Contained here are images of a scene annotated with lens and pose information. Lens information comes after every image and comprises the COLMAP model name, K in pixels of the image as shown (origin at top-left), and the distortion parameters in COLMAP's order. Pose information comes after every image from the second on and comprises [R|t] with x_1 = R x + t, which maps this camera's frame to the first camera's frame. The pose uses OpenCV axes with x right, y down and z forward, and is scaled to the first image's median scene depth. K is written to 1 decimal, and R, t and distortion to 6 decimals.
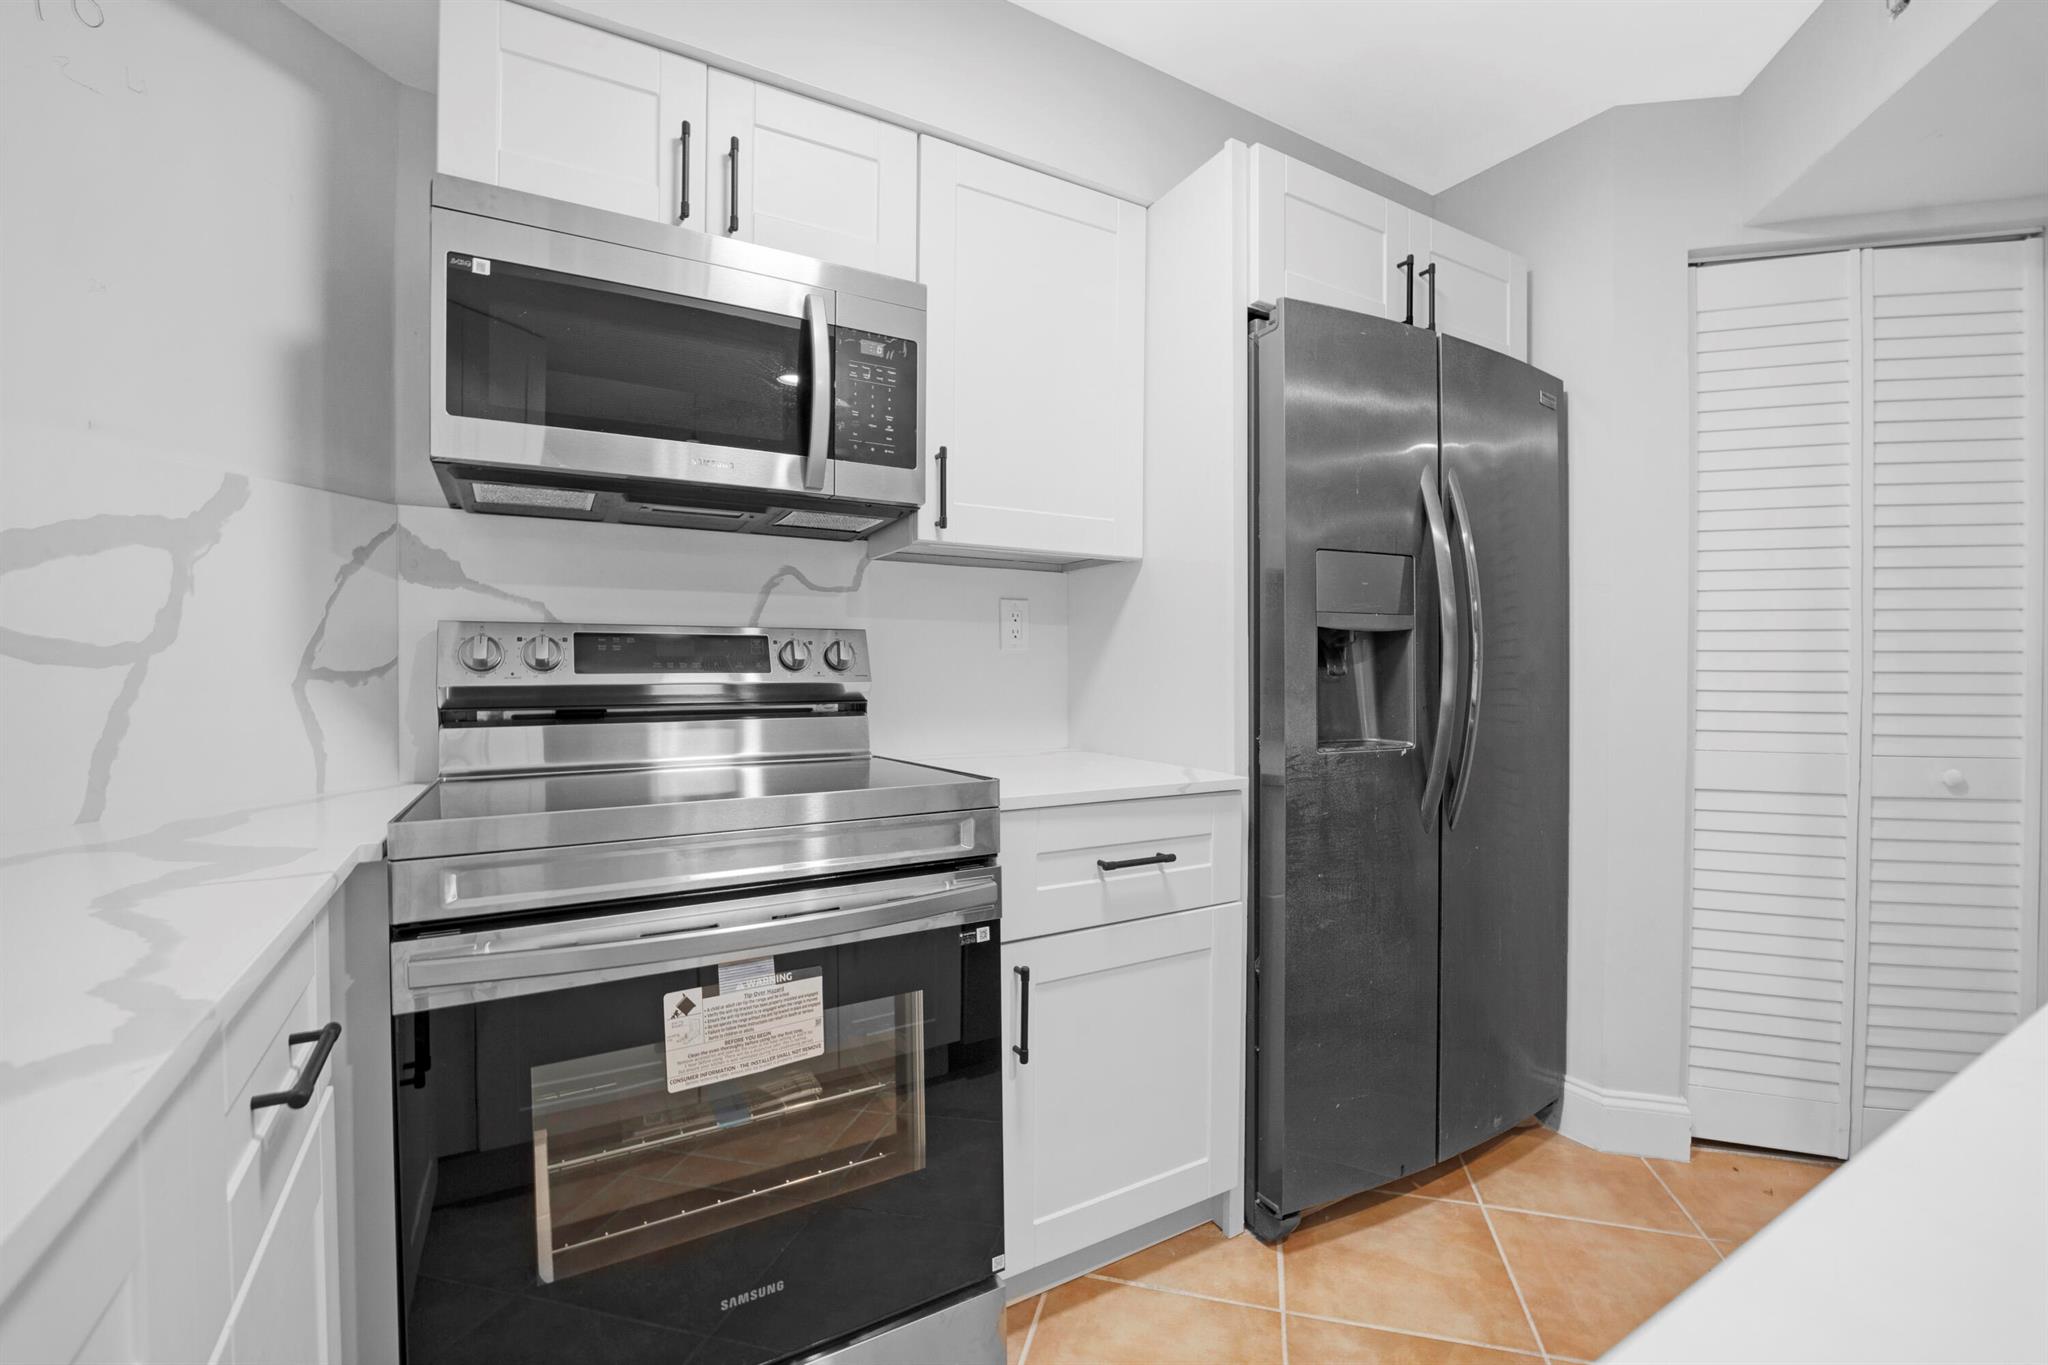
lens RADIAL K [[876.9, 0, 1052.0], [0, 876.9, 674.3], [0, 0, 1]] dist [-0.025238, -0.000276]
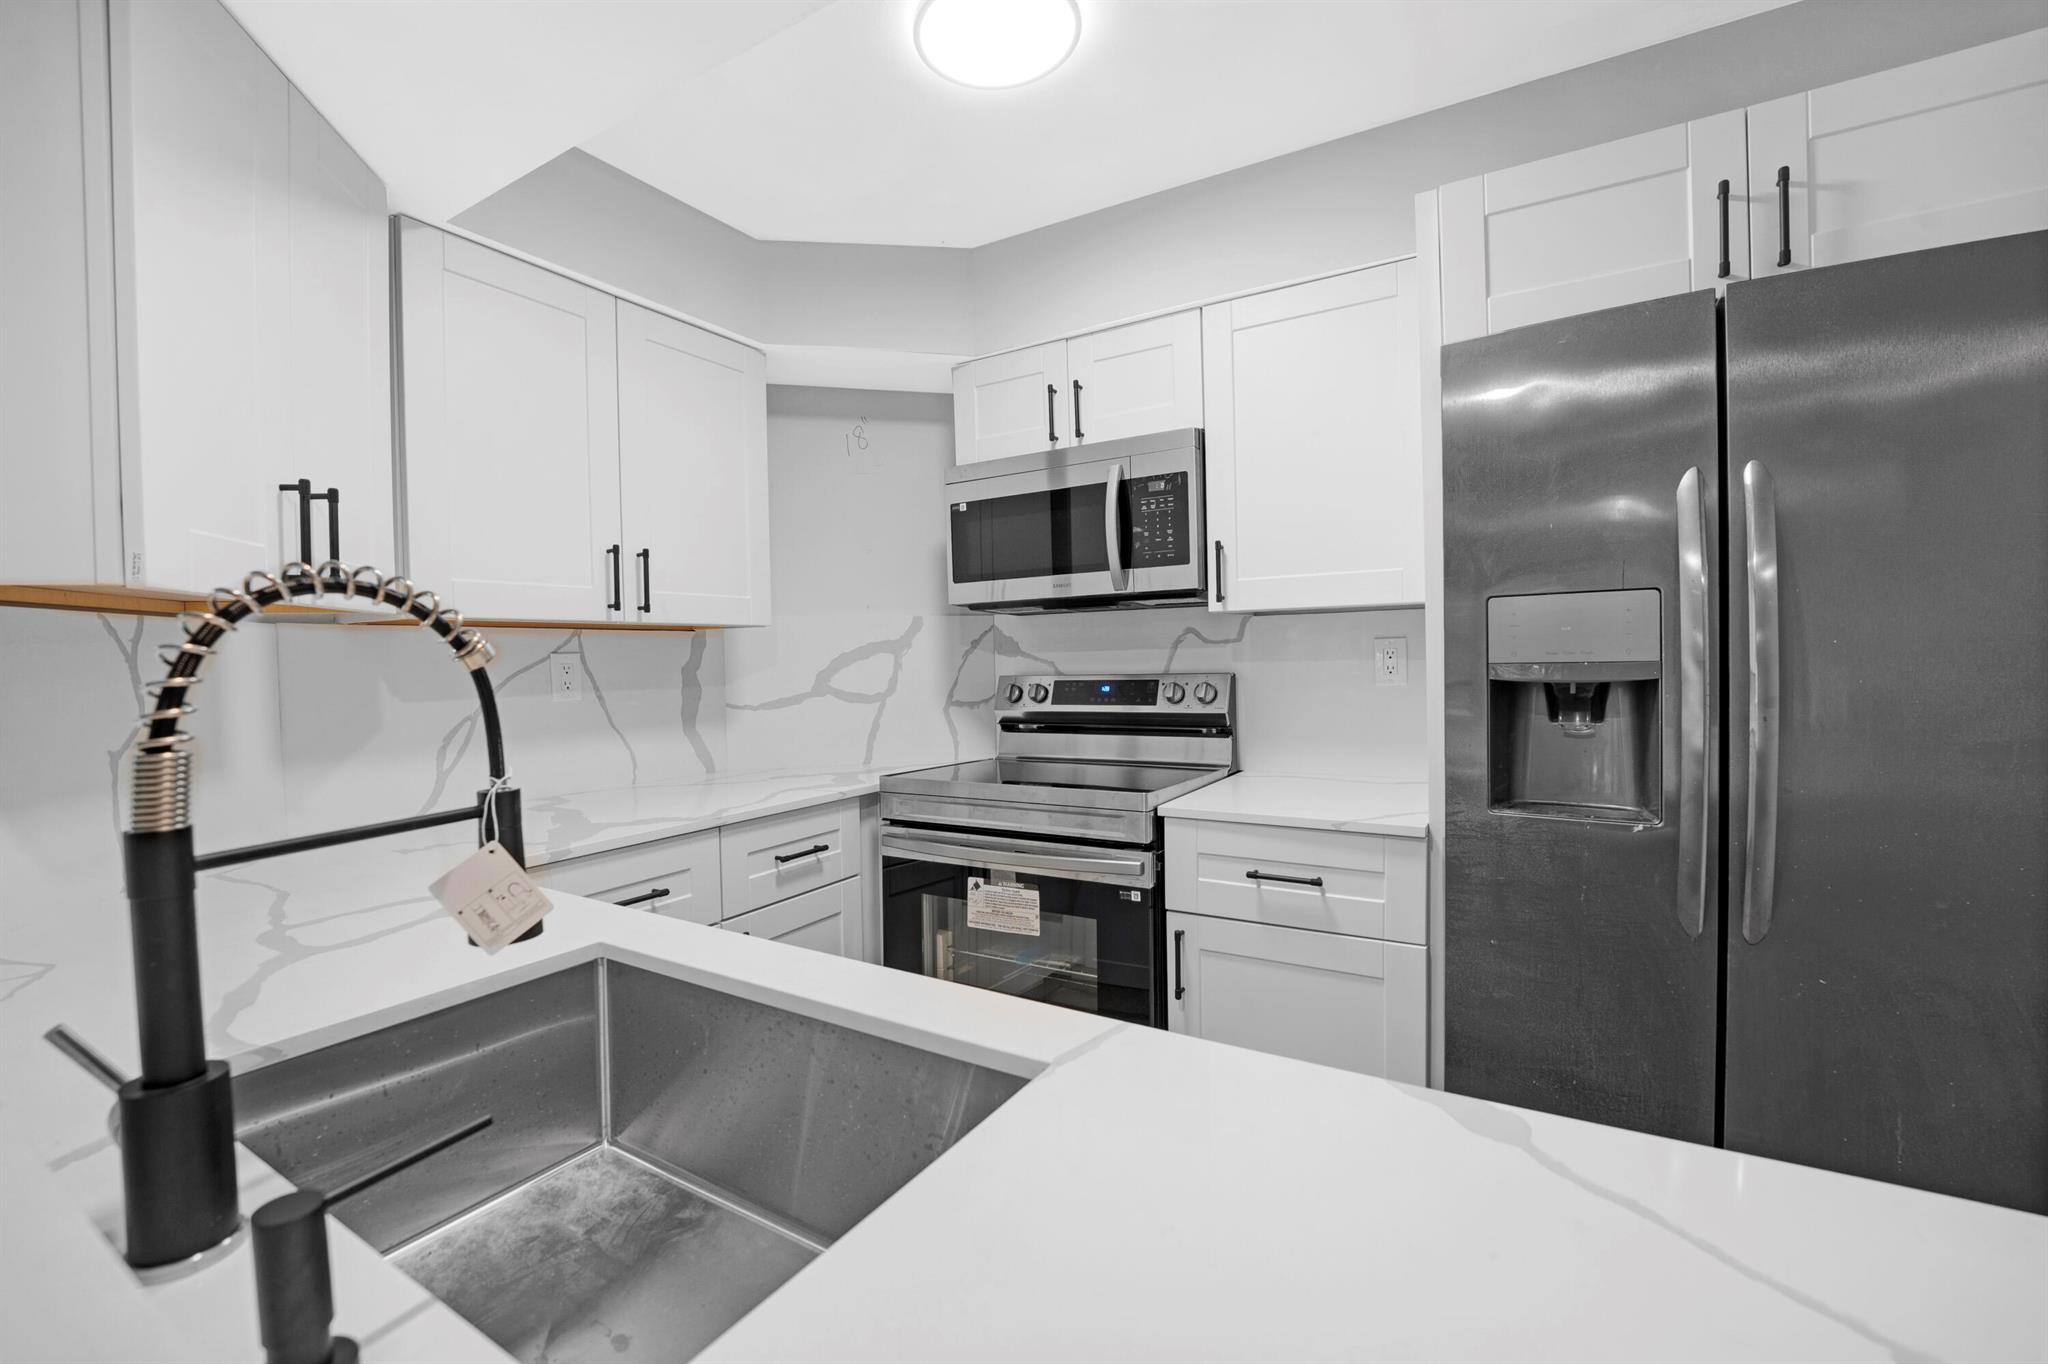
lens RADIAL K [[858.5, 0, 1015.5], [0, 858.5, 676.9], [0, 0, 1]] dist [-0.024493, -0.000129]
pose [[0.471656, 0.007892, -0.881748, 0.975832], [0.015356, 0.999735, 0.017162, -0.090440], [0.881649, -0.021635, 0.471409, 0.127776]]
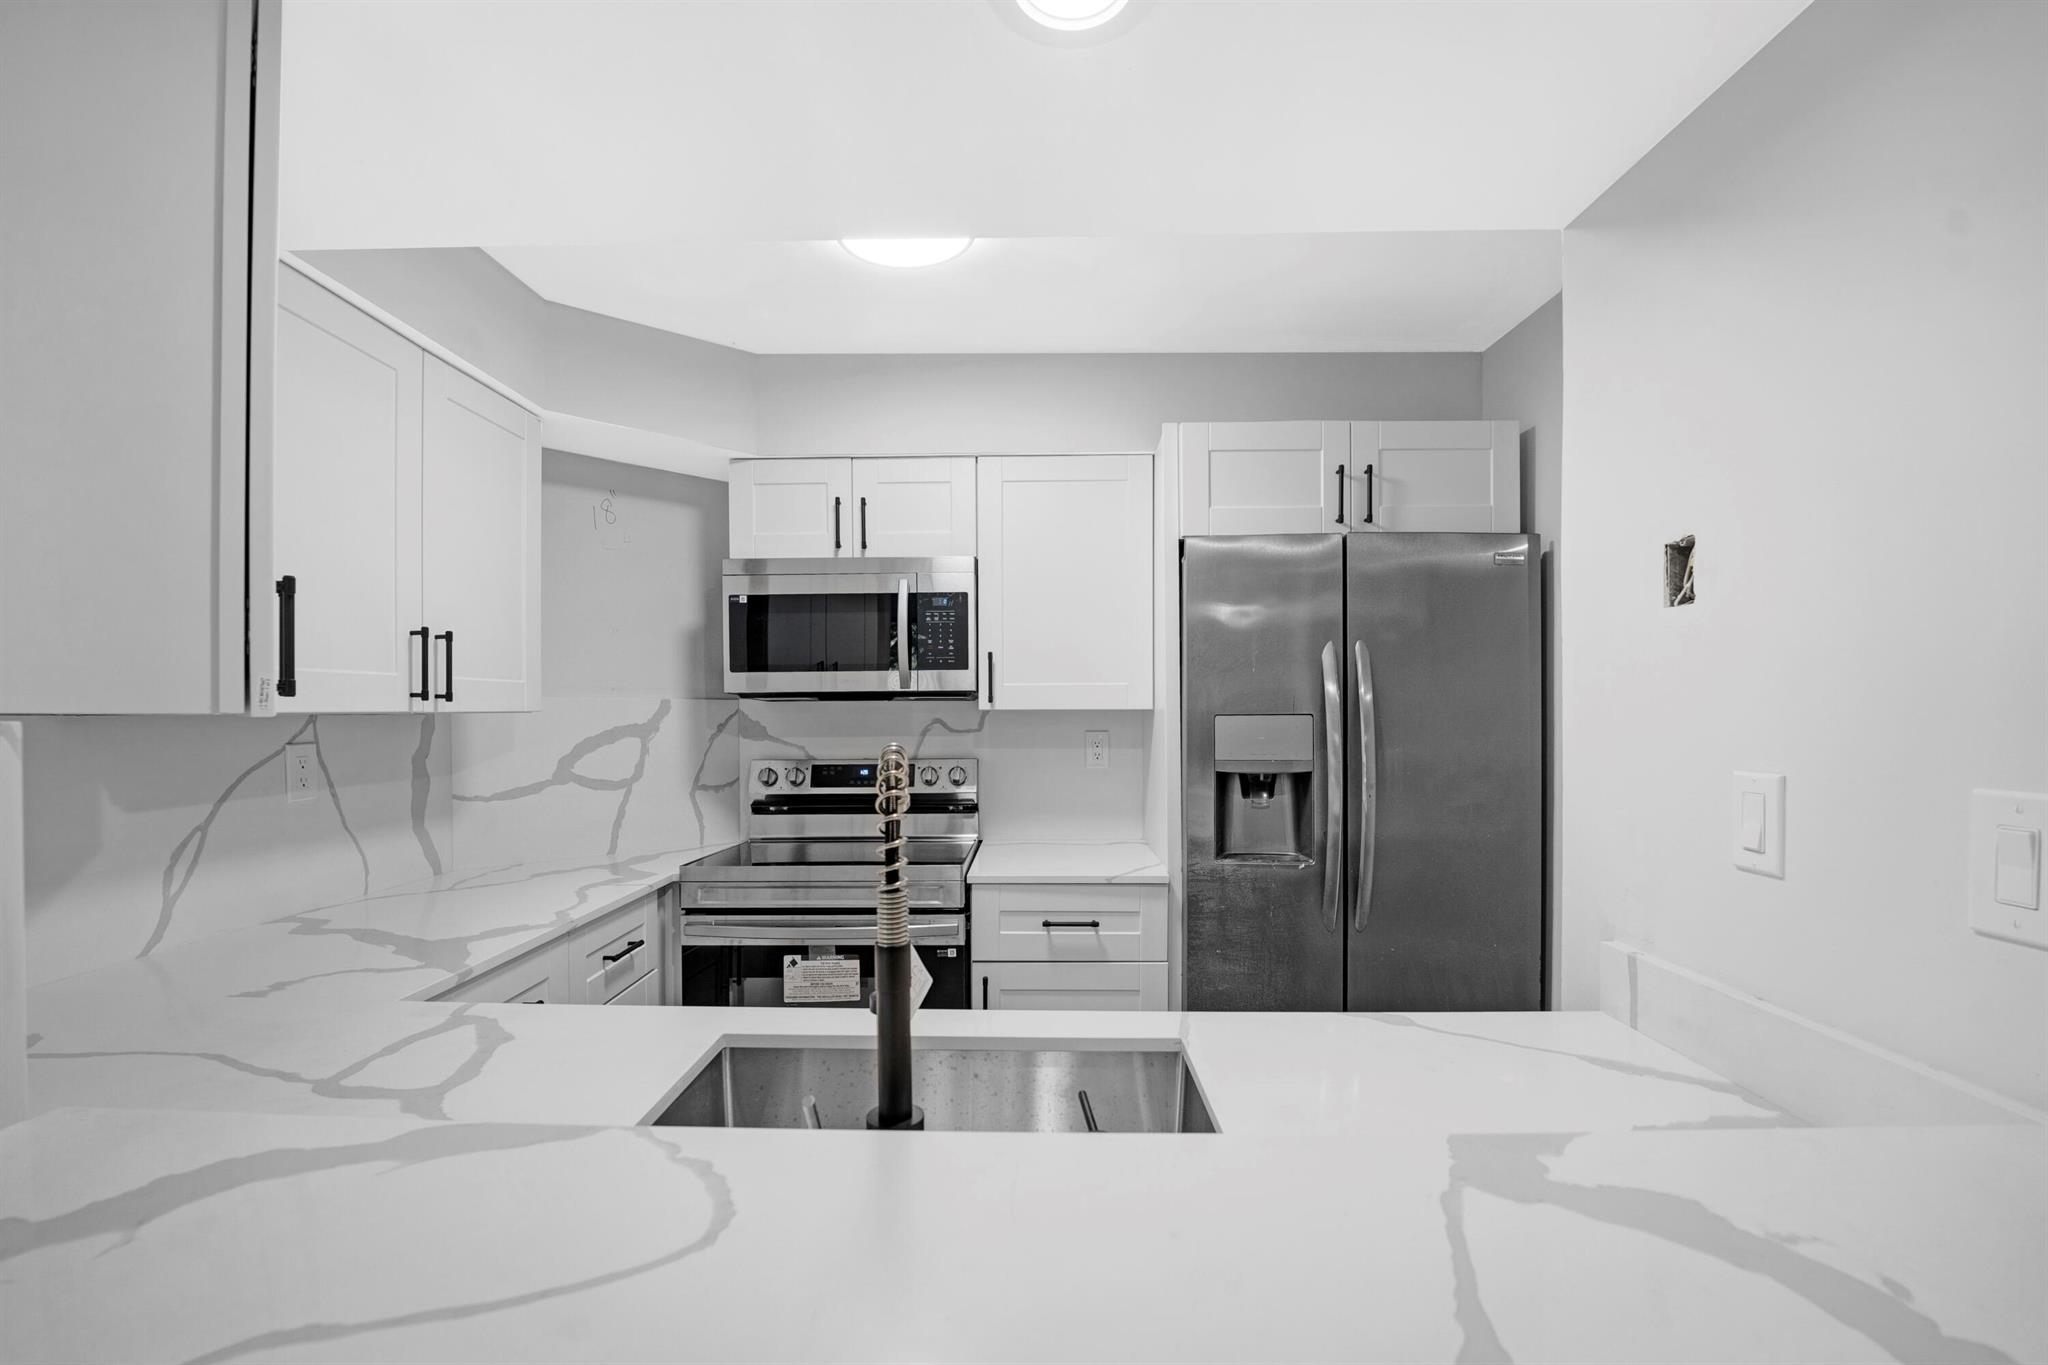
lens RADIAL K [[880.8, 0, 1028.9], [0, 880.8, 718.1], [0, 0, 1]] dist [-0.027645, -0.000005]
pose [[0.857776, 0.000843, -0.514023, 0.852518], [-0.000576, 1.000000, 0.000679, -0.156332], [0.514023, -0.000286, 0.857776, -0.388654]]
